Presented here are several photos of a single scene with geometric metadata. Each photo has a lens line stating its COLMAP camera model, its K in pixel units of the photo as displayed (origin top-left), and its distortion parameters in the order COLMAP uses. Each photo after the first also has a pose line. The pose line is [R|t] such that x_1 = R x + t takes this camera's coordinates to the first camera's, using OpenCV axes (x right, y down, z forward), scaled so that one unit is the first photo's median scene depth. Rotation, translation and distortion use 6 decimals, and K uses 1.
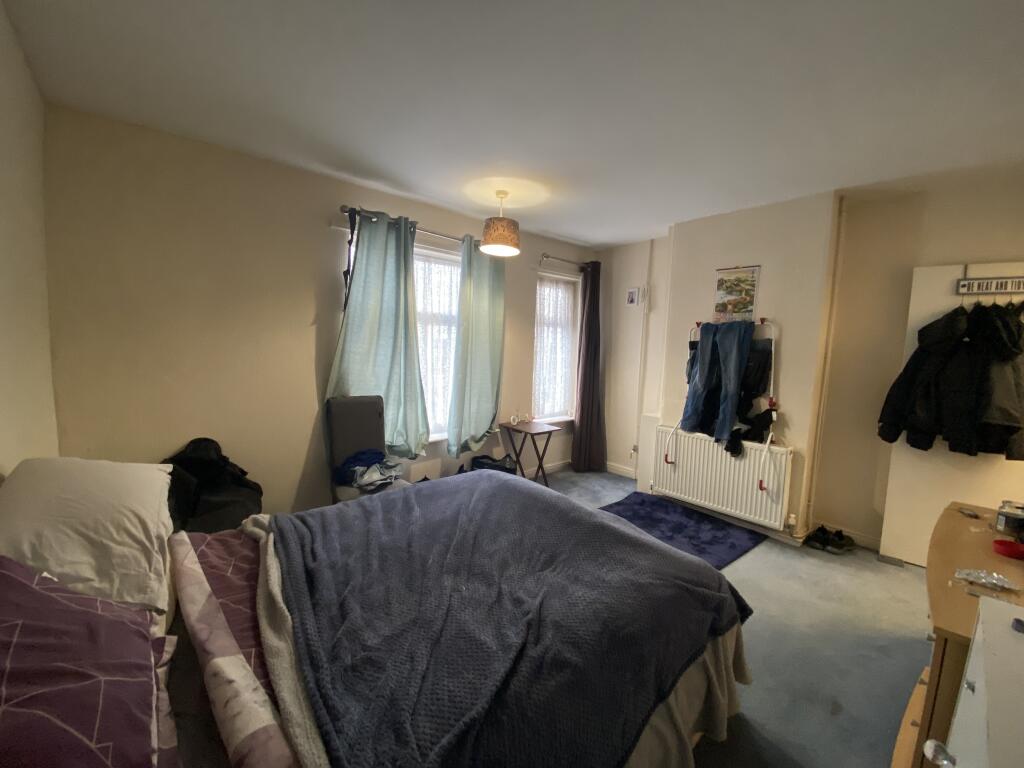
lens RADIAL K [[416.0, 0, 512.0], [0, 416.0, 384.0], [0, 0, 1]] dist [-0.000984, -0.000162]
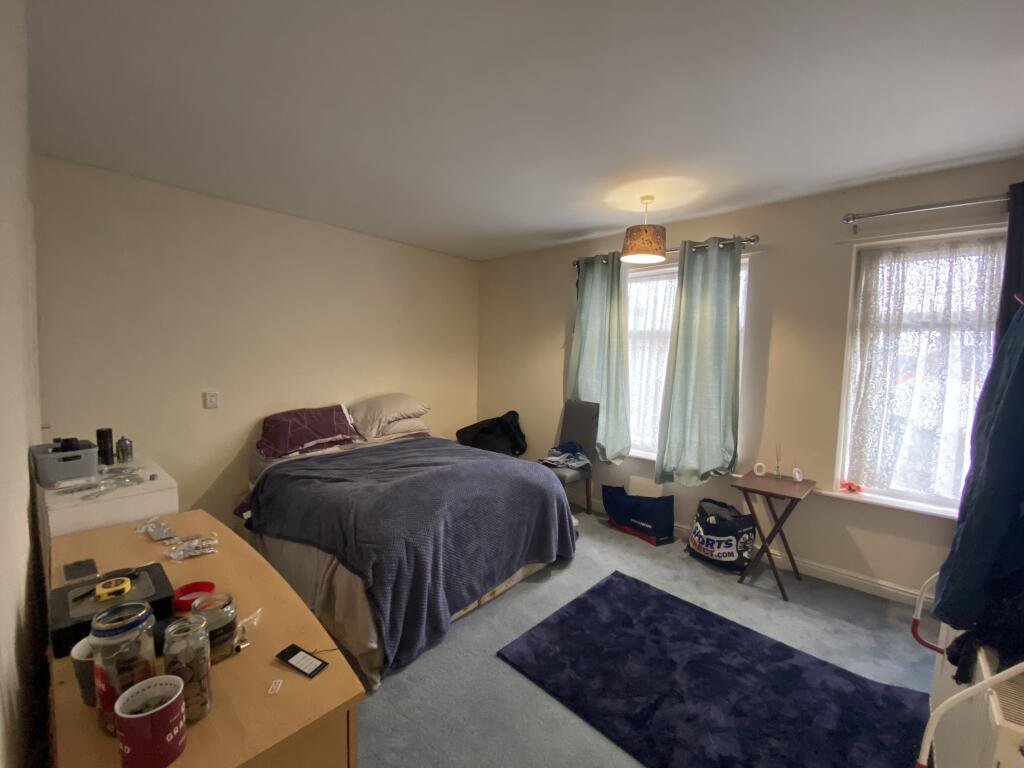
lens RADIAL K [[416.0, 0, 512.0], [0, 416.0, 384.0], [0, 0, 1]] dist [-0.000984, -0.000162]
pose [[0.106495, 0.053888, -0.992852, 0.788046], [-0.103140, 0.993742, 0.042874, -0.052506], [0.988949, 0.097837, 0.111387, 0.576251]]
